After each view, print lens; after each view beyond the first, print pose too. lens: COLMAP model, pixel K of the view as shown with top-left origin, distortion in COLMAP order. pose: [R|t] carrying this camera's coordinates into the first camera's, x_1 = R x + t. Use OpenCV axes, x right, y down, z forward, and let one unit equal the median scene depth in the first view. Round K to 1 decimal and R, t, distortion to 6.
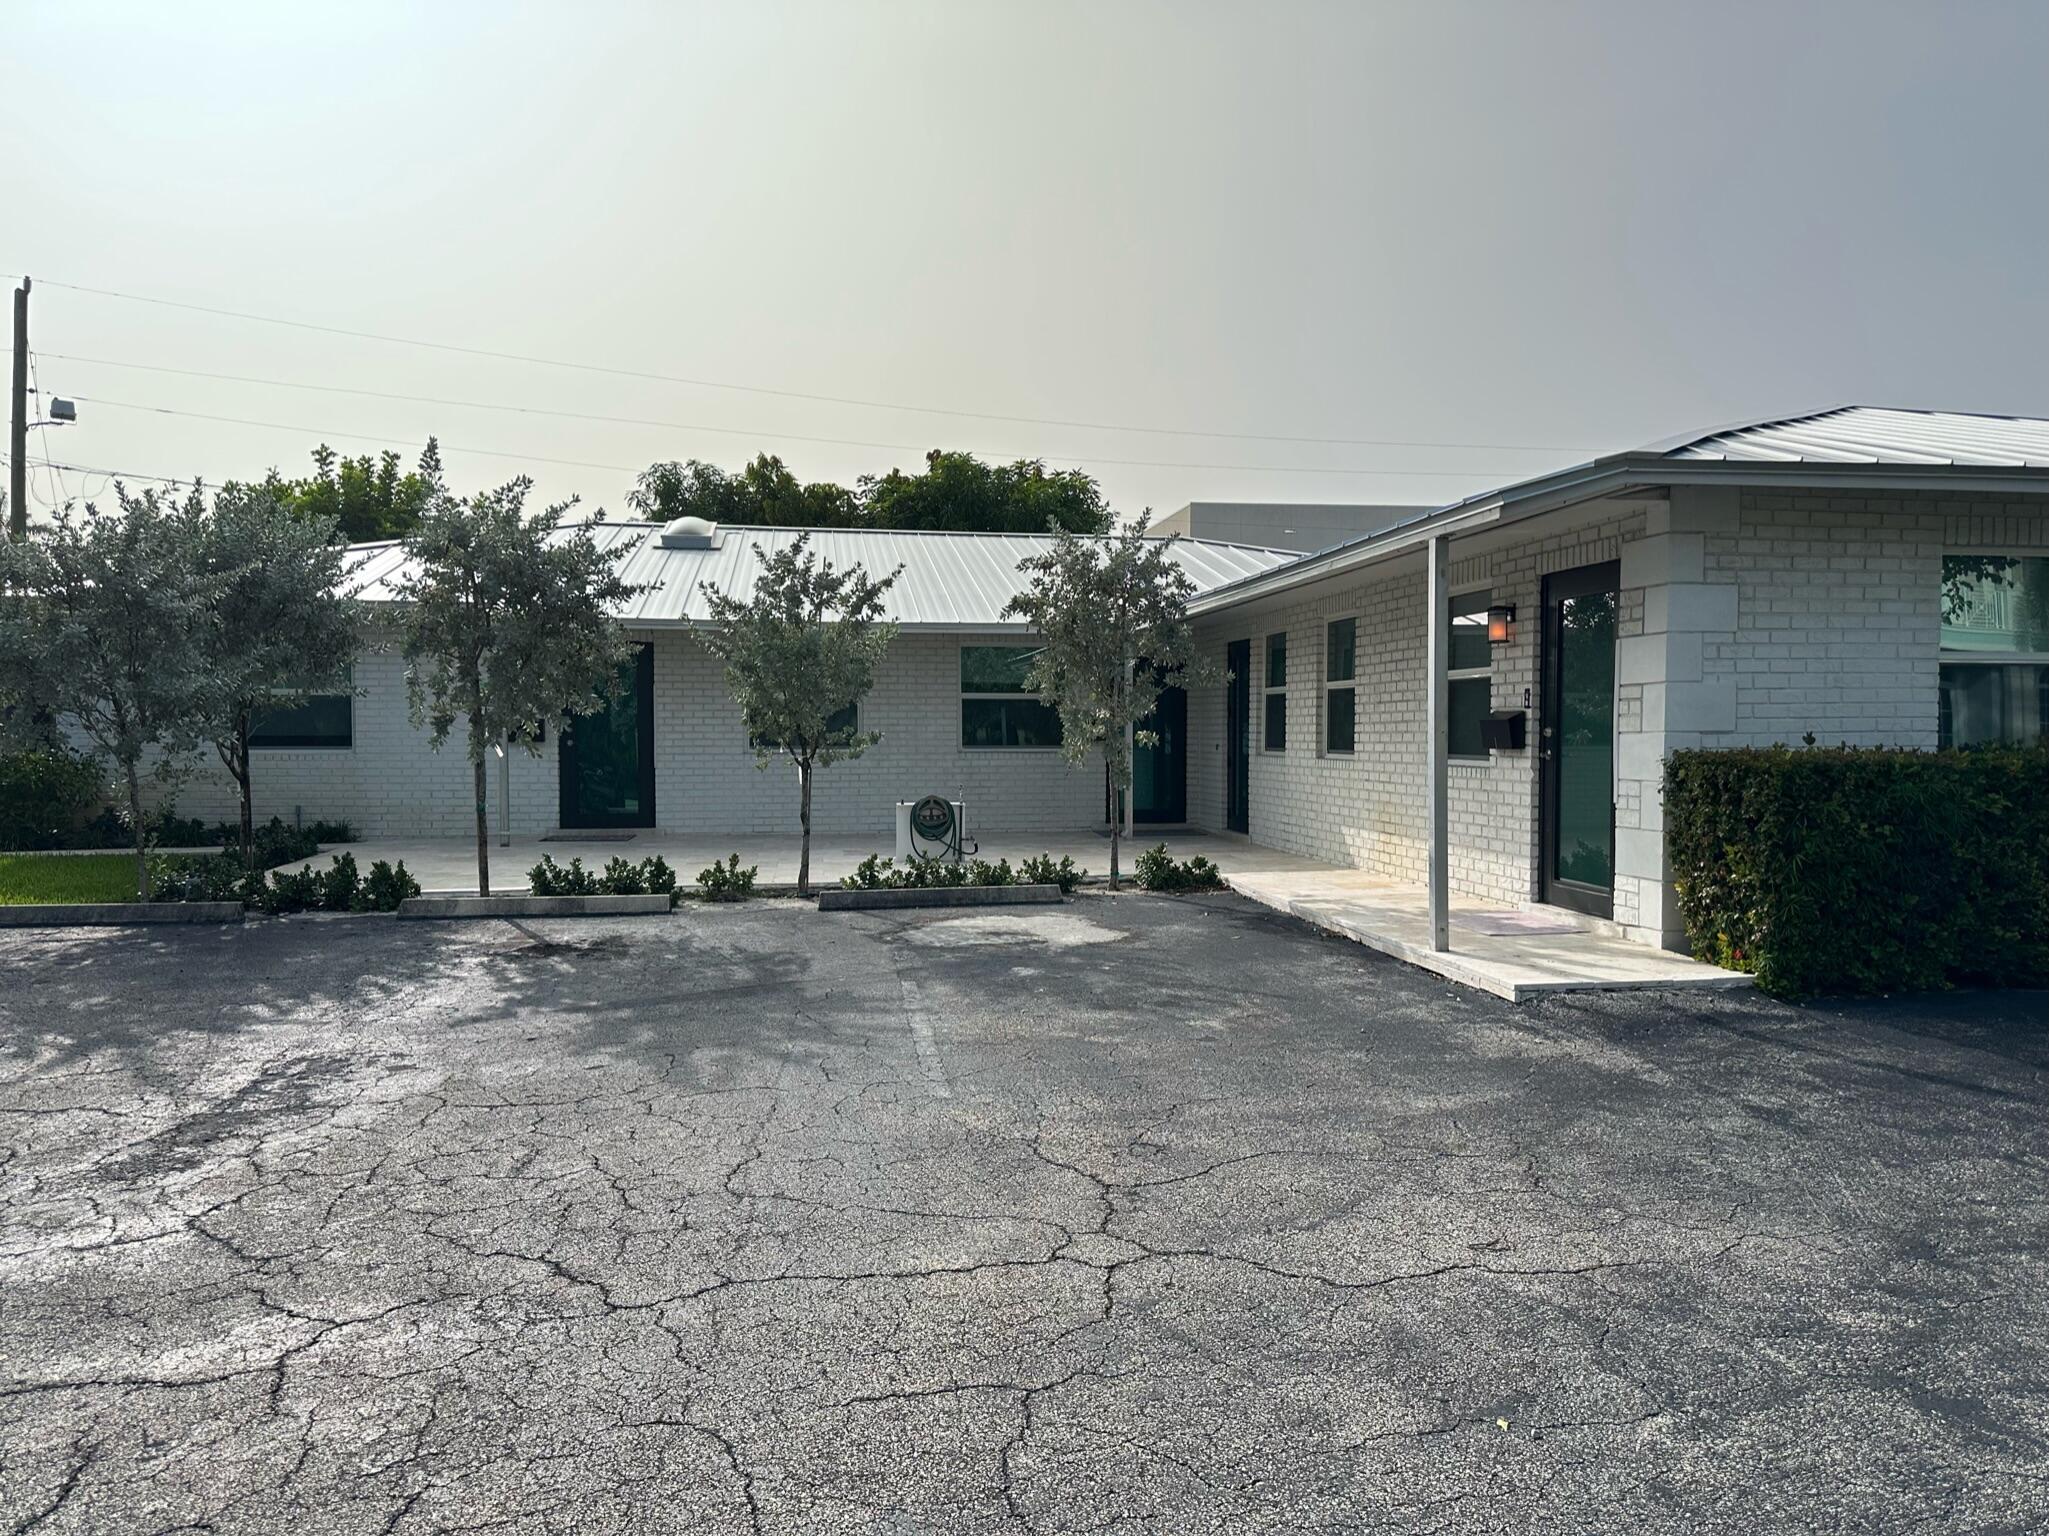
lens RADIAL K [[1439.6, 0, 1024.5], [0, 1439.6, 768.0], [0, 0, 1]] dist [0.065085, -0.076789]
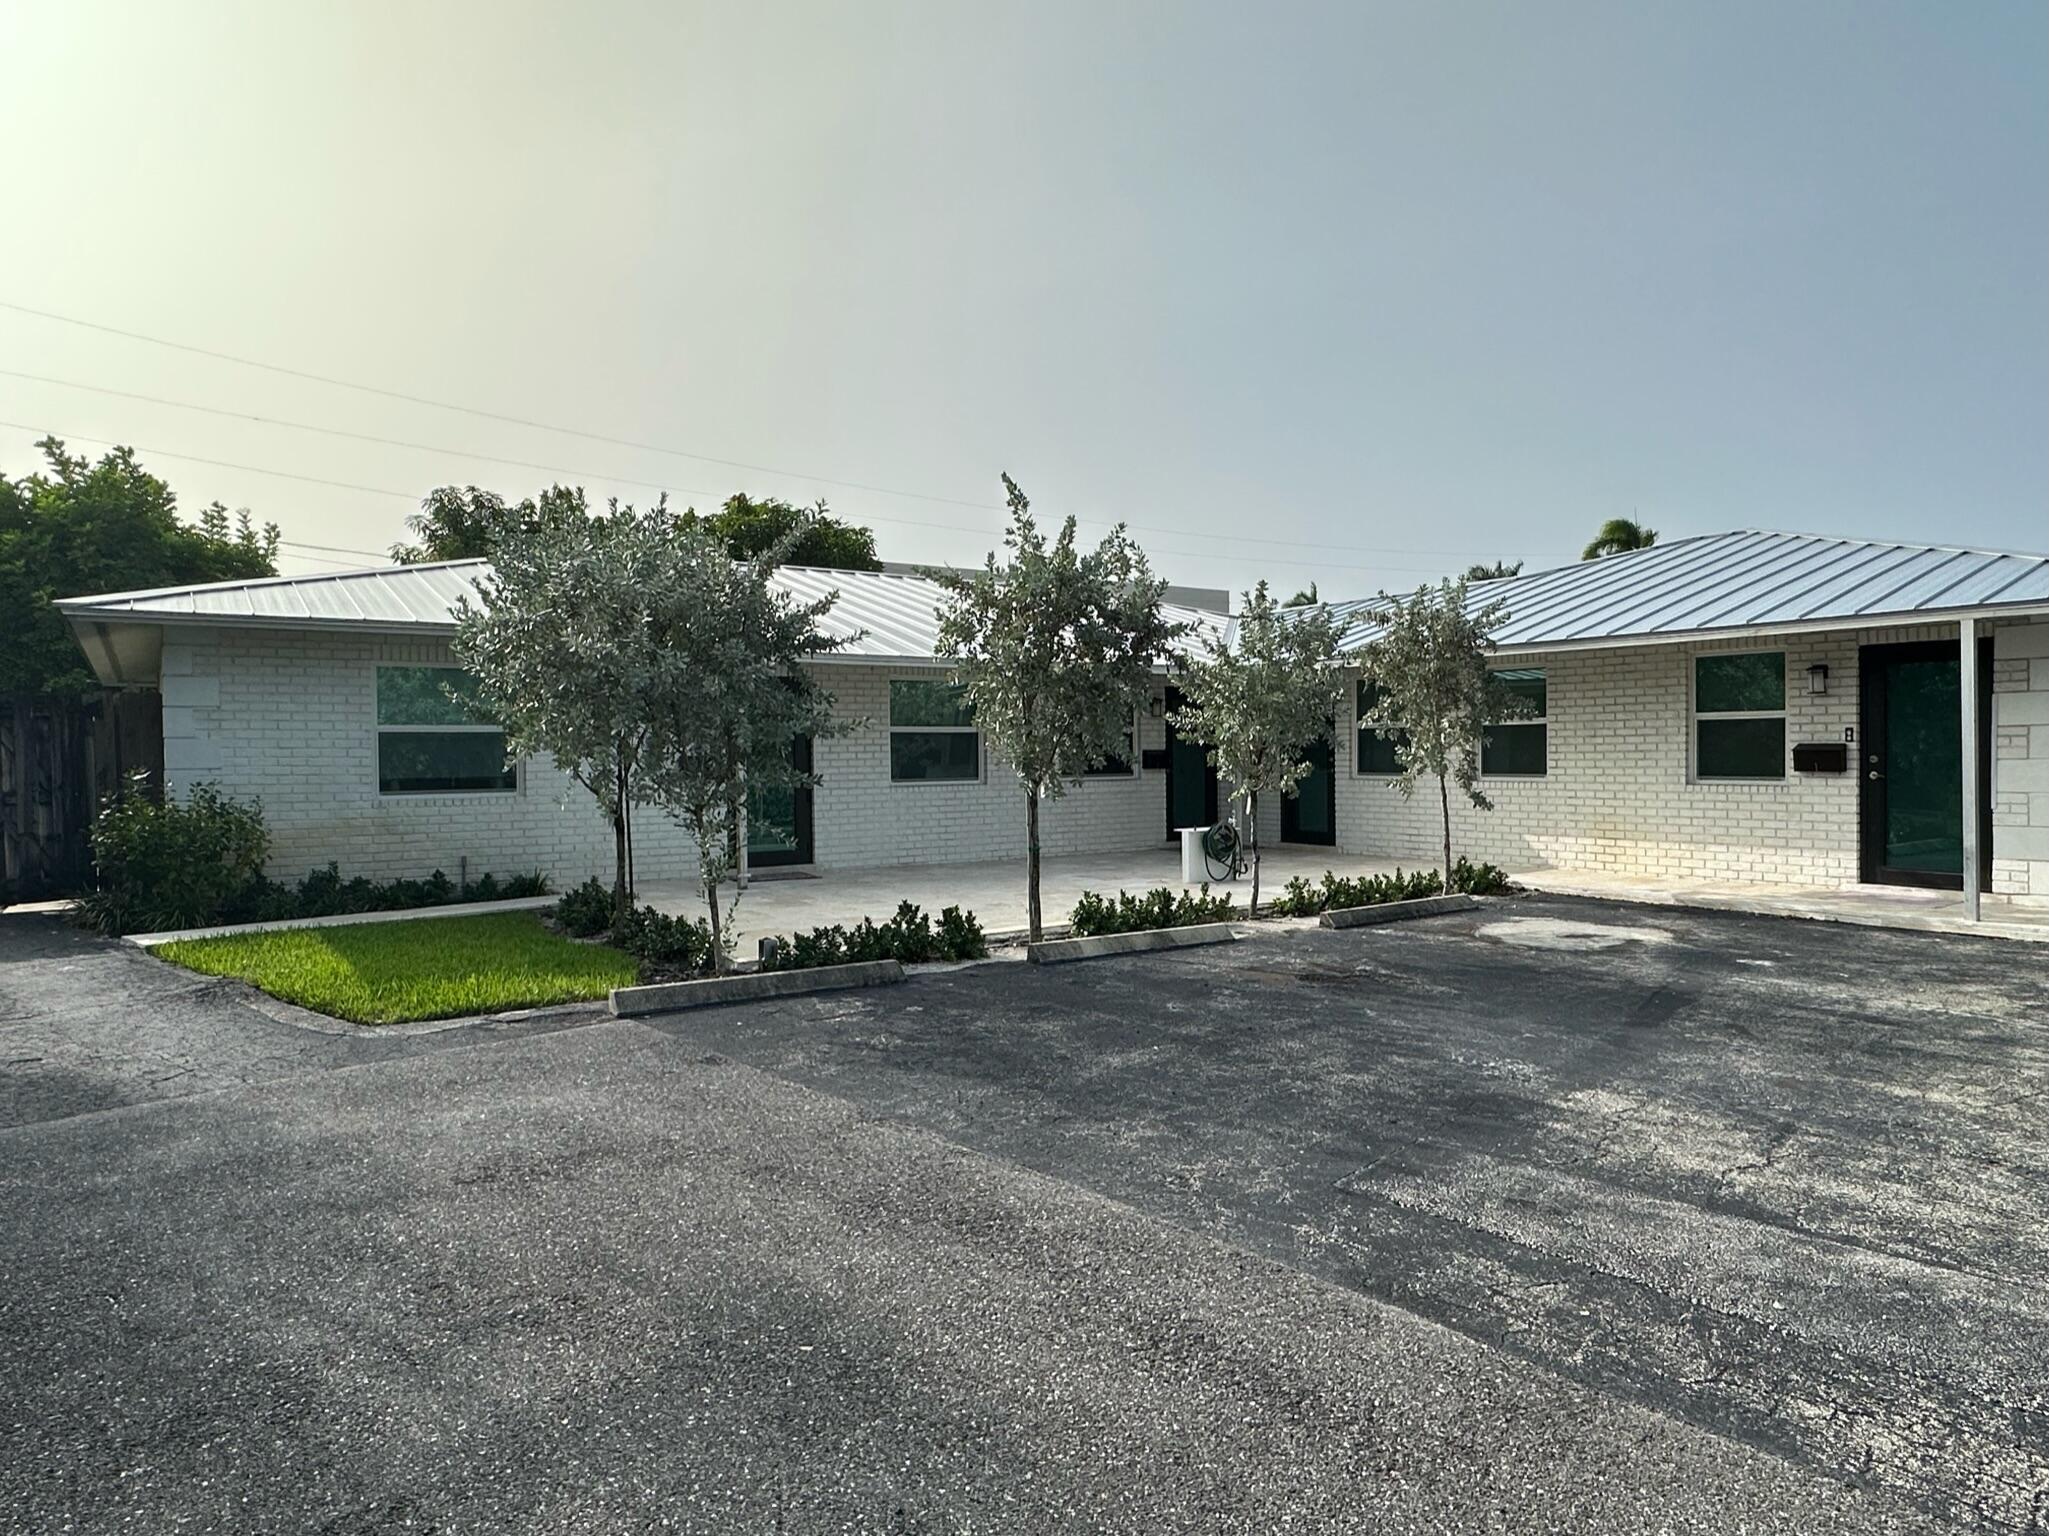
lens RADIAL K [[1287.3, 0, 1024.5], [0, 1287.3, 768.0], [0, 0, 1]] dist [-0.009565, 0.002046]
pose [[0.908244, -0.015508, 0.418153, -0.515350], [0.022154, 0.999694, -0.011043, -0.012024], [-0.417853, 0.019293, 0.908310, 0.136173]]
